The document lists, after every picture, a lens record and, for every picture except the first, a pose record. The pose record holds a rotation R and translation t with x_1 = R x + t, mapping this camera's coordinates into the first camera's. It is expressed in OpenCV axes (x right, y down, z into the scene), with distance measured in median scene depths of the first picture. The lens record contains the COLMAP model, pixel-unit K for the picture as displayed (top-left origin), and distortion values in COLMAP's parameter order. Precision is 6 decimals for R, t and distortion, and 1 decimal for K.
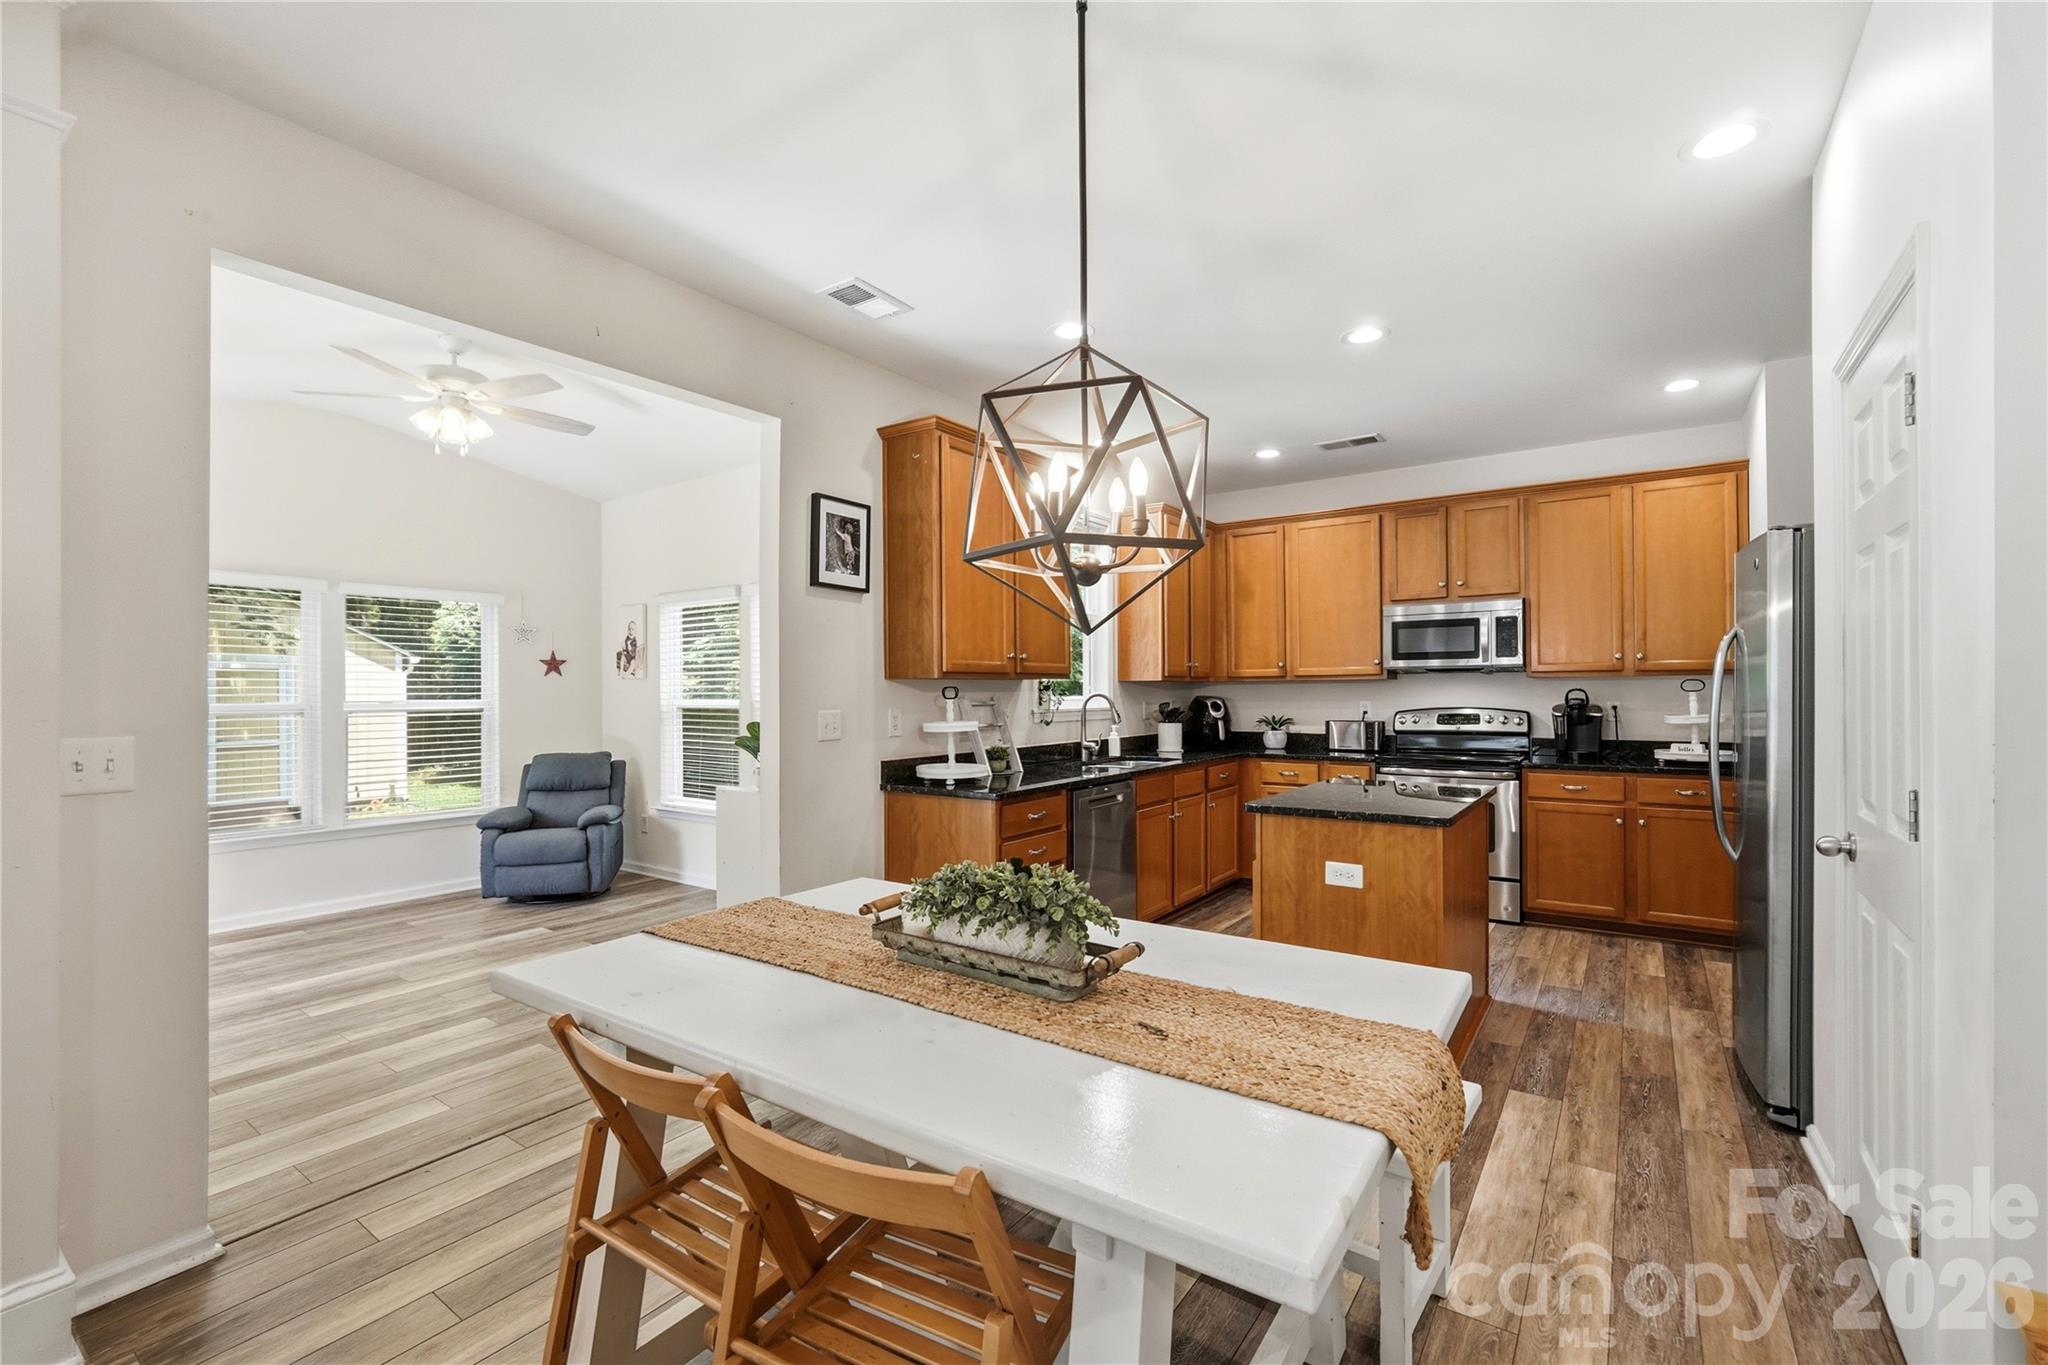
lens RADIAL K [[862.9, 0, 1012.7], [0, 862.9, 689.0], [0, 0, 1]] dist [-0.010137, 0.002356]
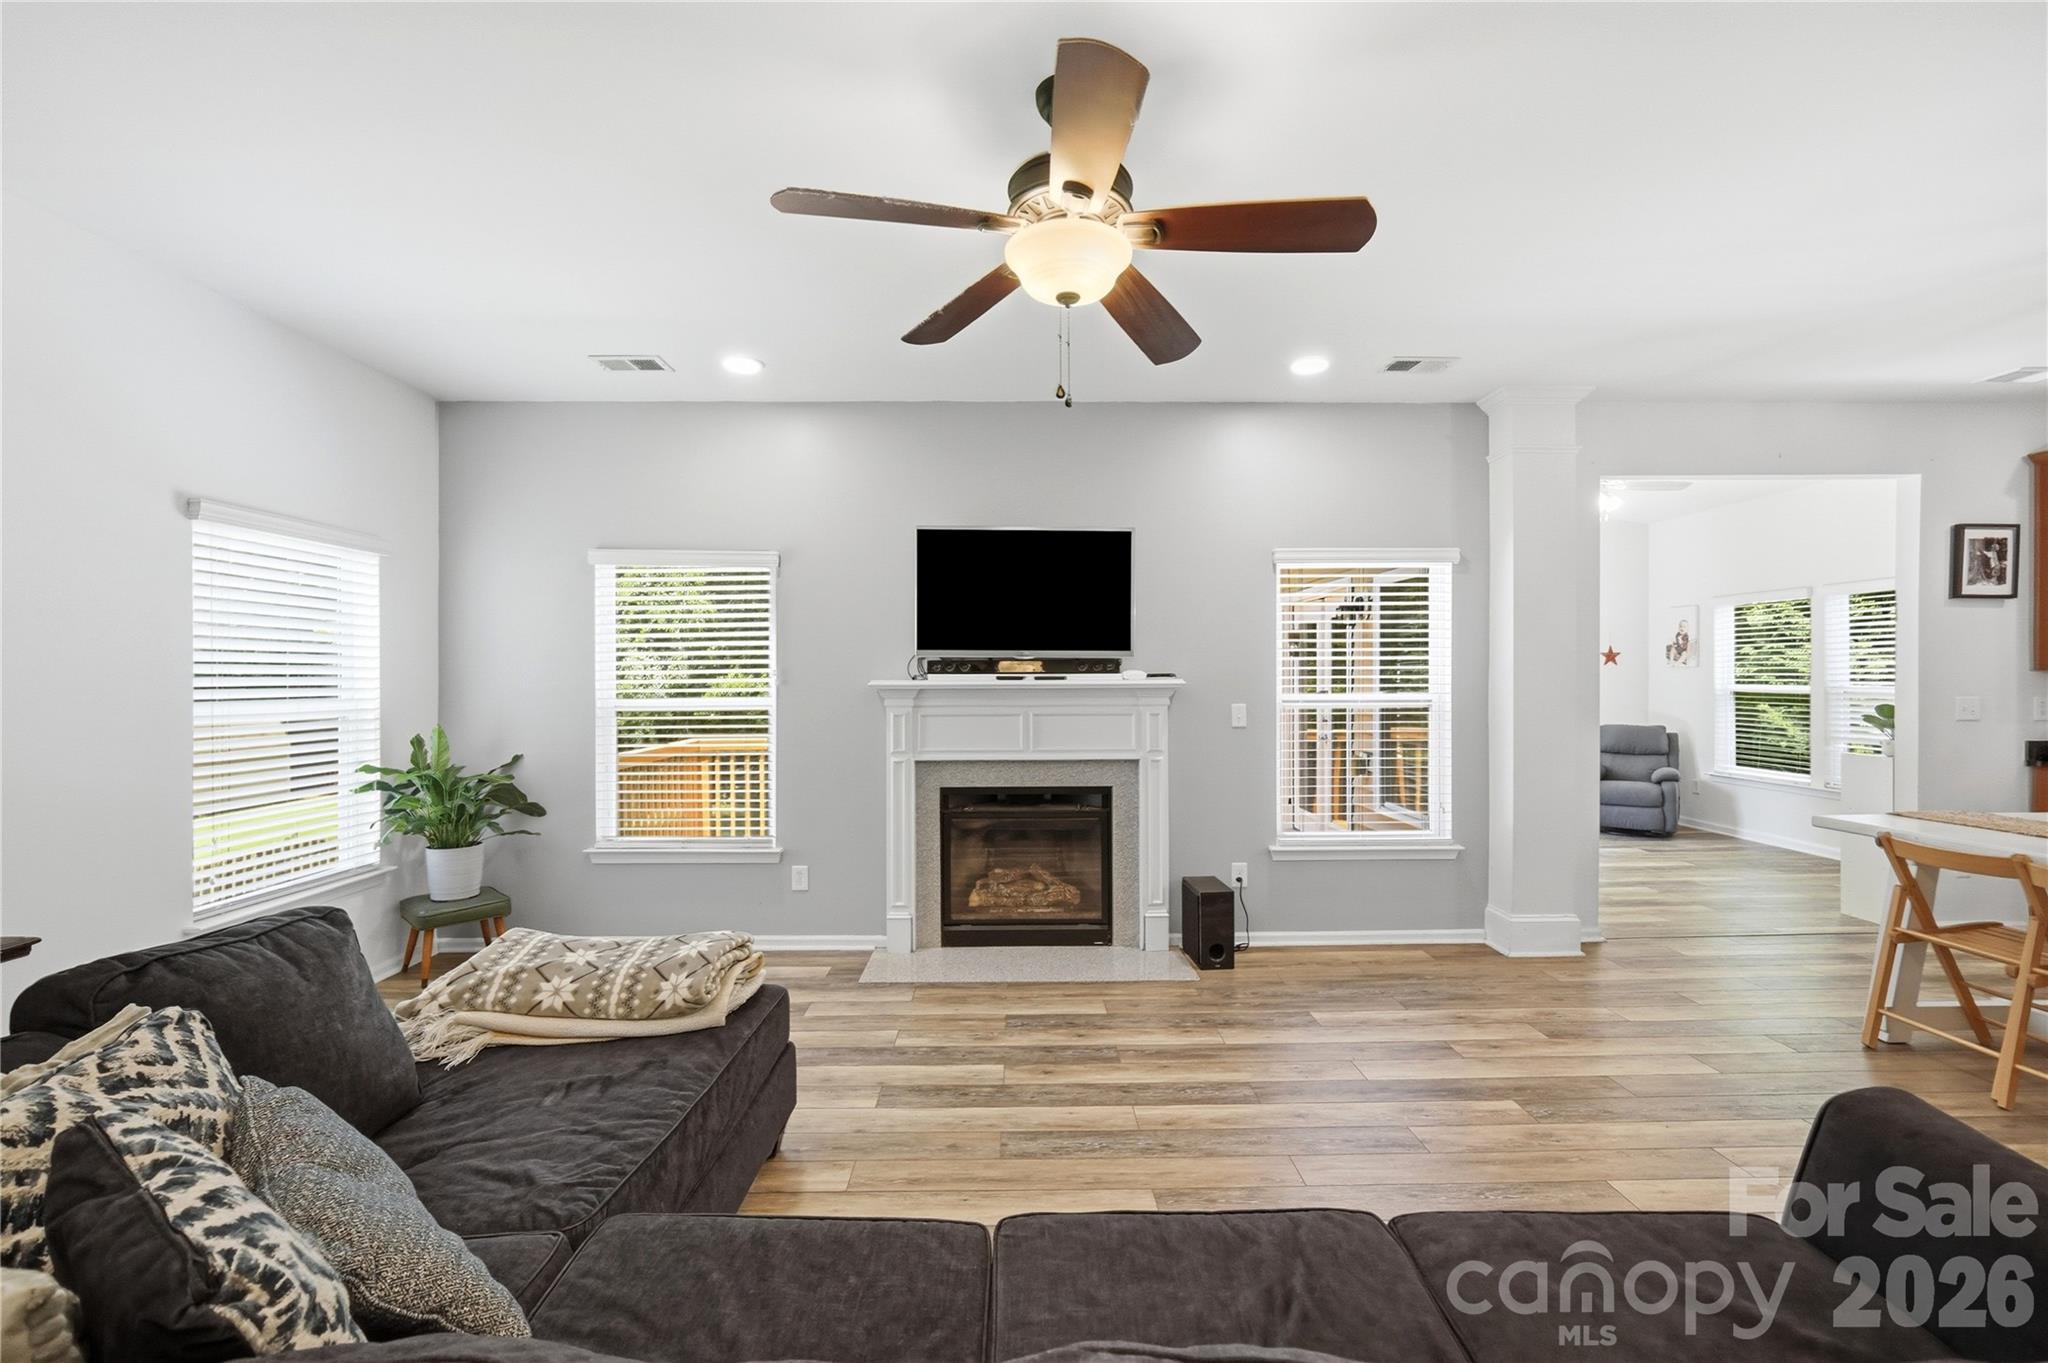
lens RADIAL K [[862.9, 0, 1040.1], [0, 862.9, 682.4], [0, 0, 1]] dist [-0.010137, 0.002356]
pose [[0.605761, 0.006473, -0.795620, -0.023209], [0.006030, 0.999901, 0.012726, -0.010087], [0.795623, -0.012507, 0.605662, -0.423894]]
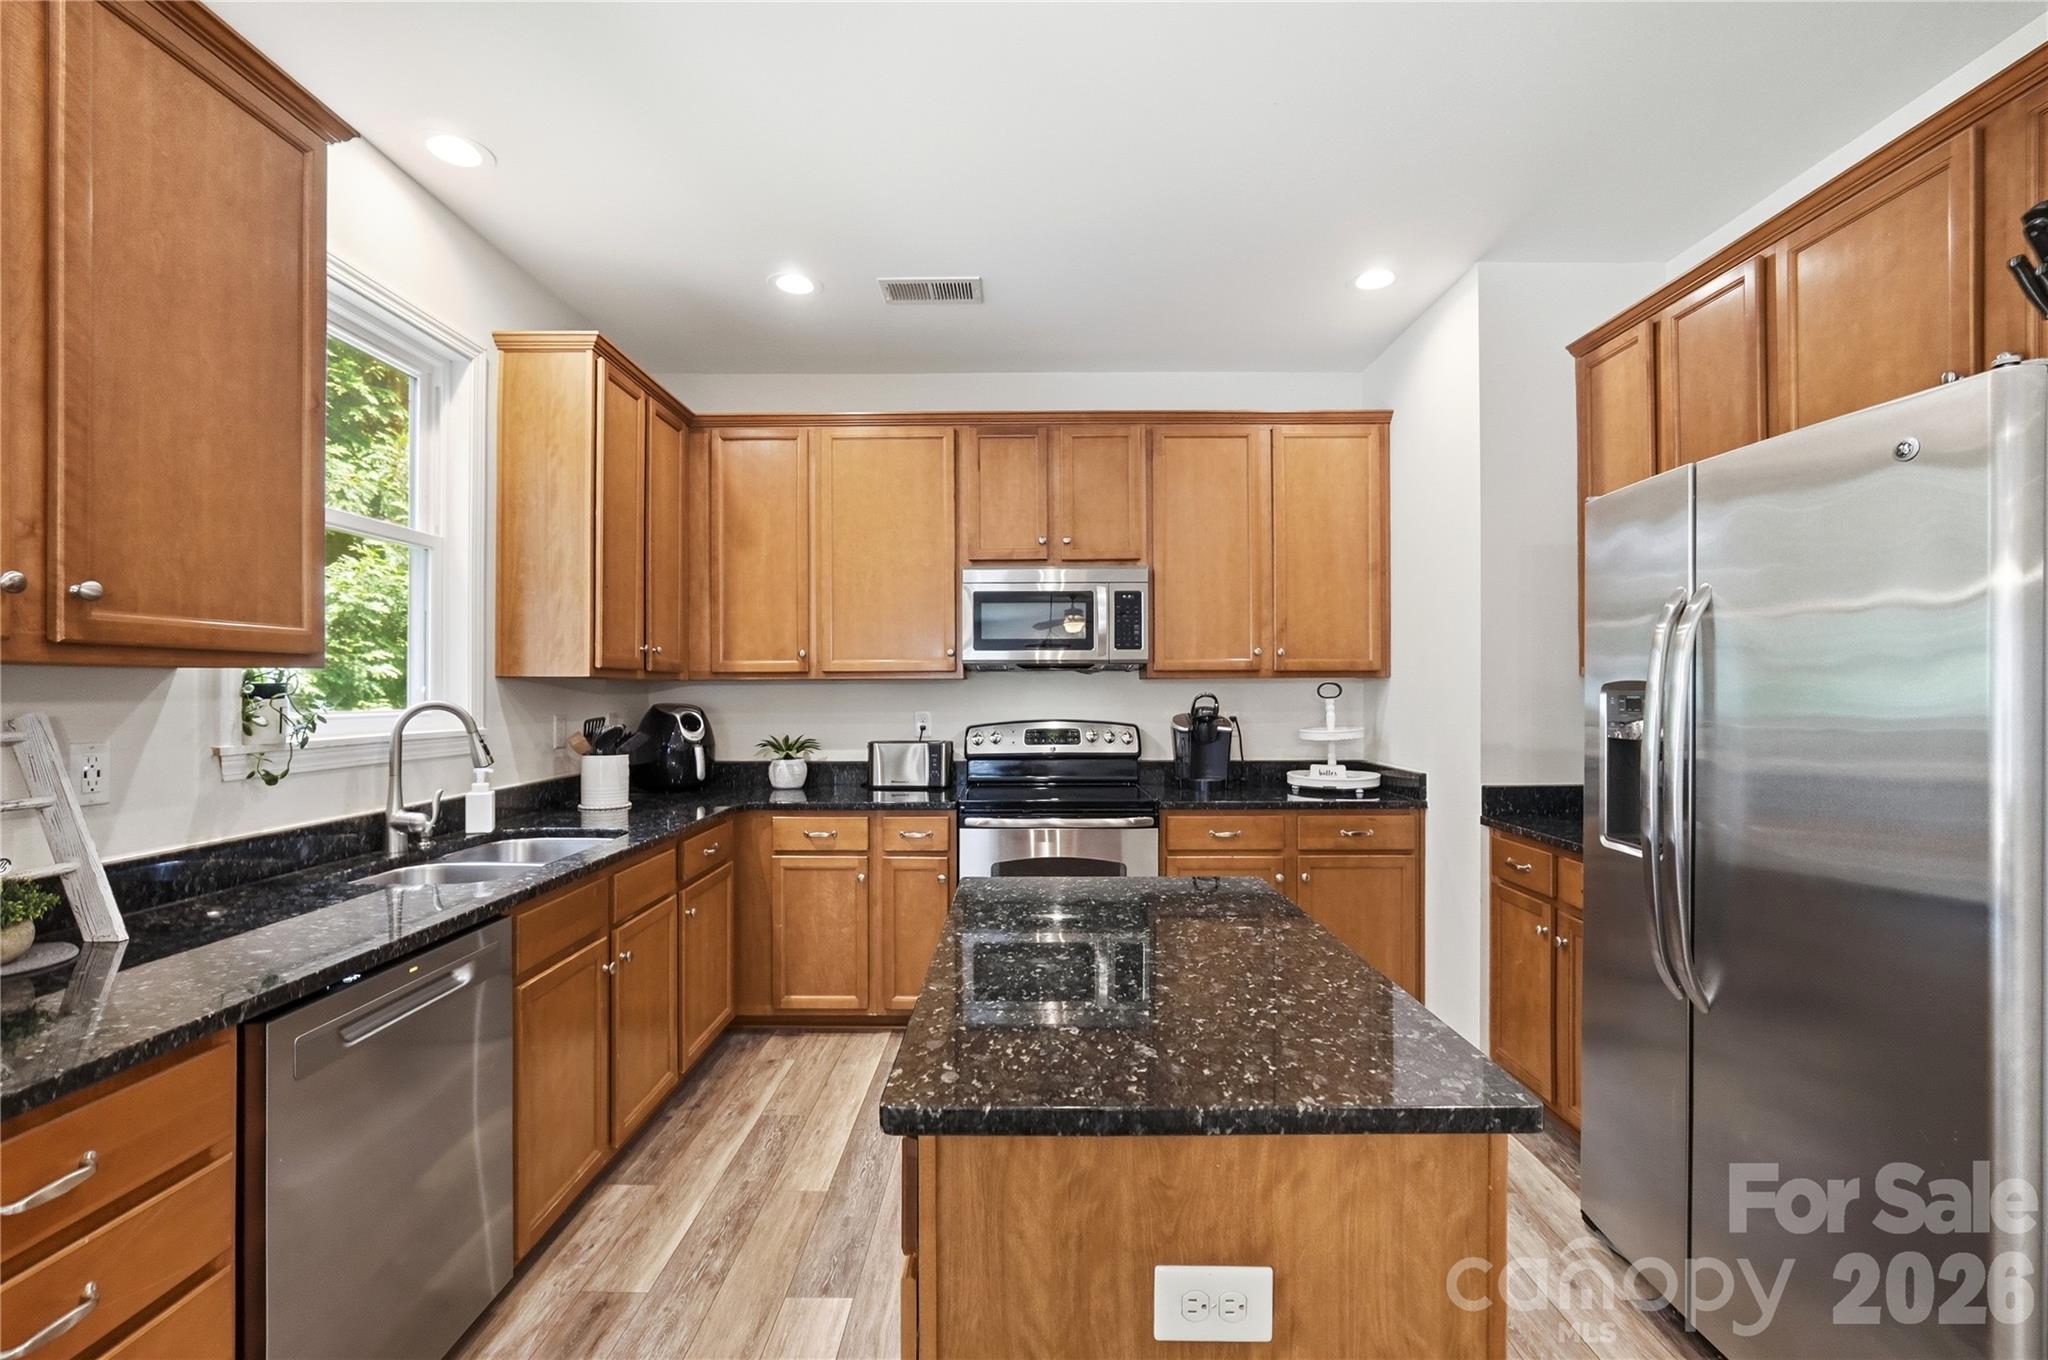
lens RADIAL K [[862.9, 0, 1016.7], [0, 862.9, 683.3], [0, 0, 1]] dist [-0.010137, 0.002356]
pose [[0.811572, 0.008200, 0.584195, 0.088843], [-0.003730, 0.999954, -0.008854, -0.002552], [-0.584241, 0.005006, 0.811565, 0.481112]]
